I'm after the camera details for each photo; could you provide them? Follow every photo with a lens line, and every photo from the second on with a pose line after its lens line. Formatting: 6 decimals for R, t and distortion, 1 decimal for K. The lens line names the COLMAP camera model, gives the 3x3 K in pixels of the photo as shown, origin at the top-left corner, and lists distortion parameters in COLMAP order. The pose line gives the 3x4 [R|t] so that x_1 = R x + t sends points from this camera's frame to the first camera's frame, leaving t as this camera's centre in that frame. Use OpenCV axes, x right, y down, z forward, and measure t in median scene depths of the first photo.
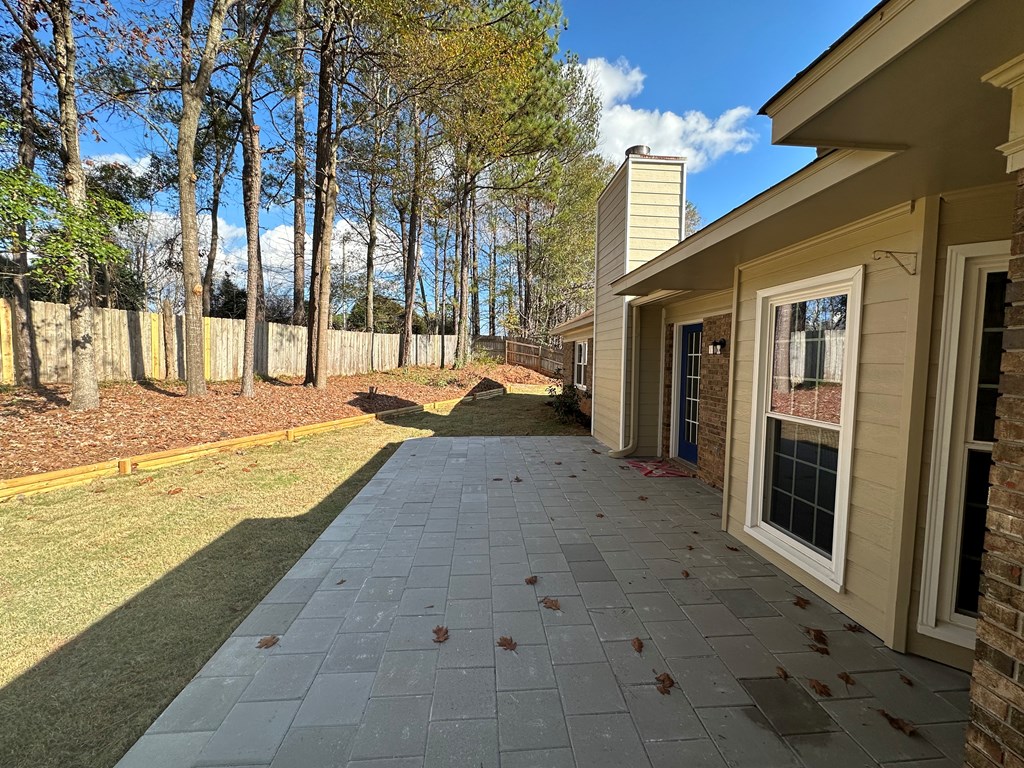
lens RADIAL K [[408.4, 0, 511.5], [0, 408.4, 382.0], [0, 0, 1]] dist [-0.000847, -0.000304]
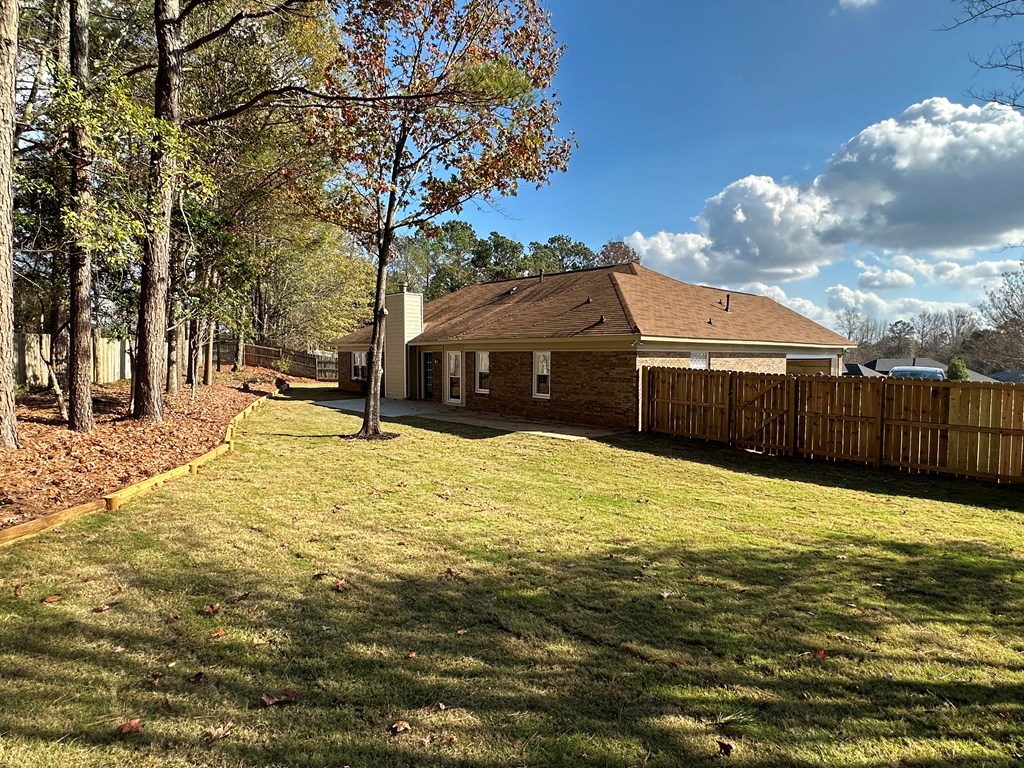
lens RADIAL K [[408.4, 0, 511.5], [0, 408.4, 382.0], [0, 0, 1]] dist [-0.000847, -0.000304]
pose [[0.727599, -0.051881, 0.684038, -1.470258], [0.047408, 0.998555, 0.025309, 0.035022], [-0.684362, 0.014014, 0.729008, -2.014296]]
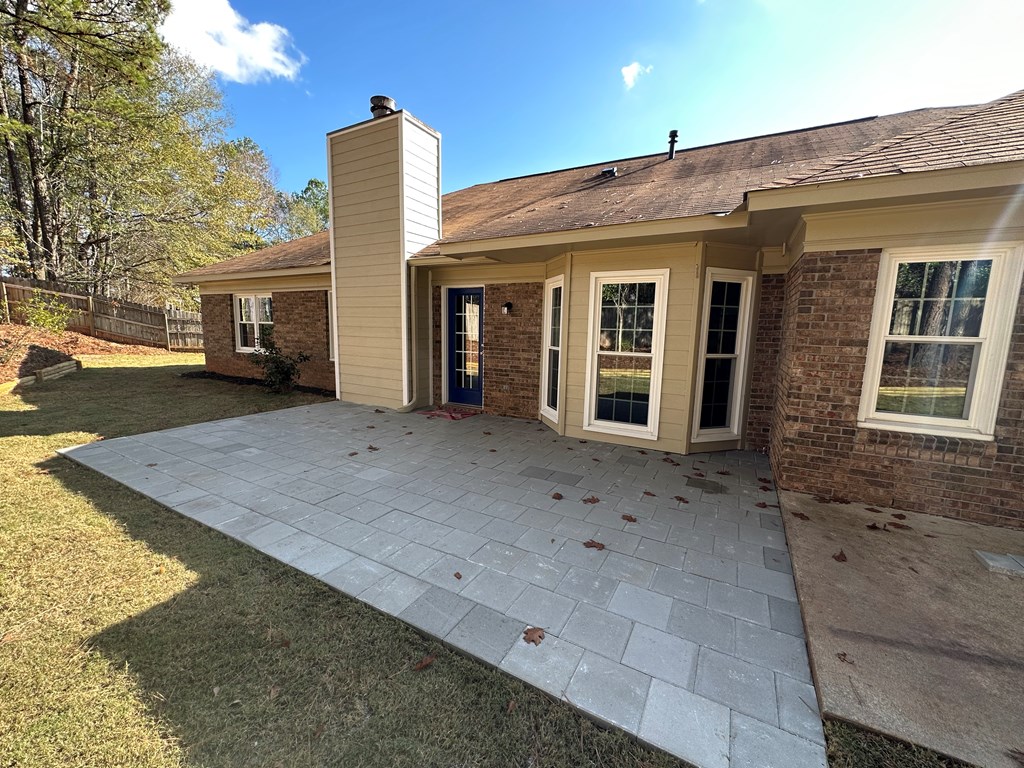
lens RADIAL K [[408.4, 0, 511.5], [0, 408.4, 382.0], [0, 0, 1]] dist [-0.000847, -0.000304]
pose [[0.549994, -0.110423, 0.827837, -0.594878], [0.034136, 0.993365, 0.109823, 0.004331], [-0.834471, -0.032143, 0.550114, 0.270593]]
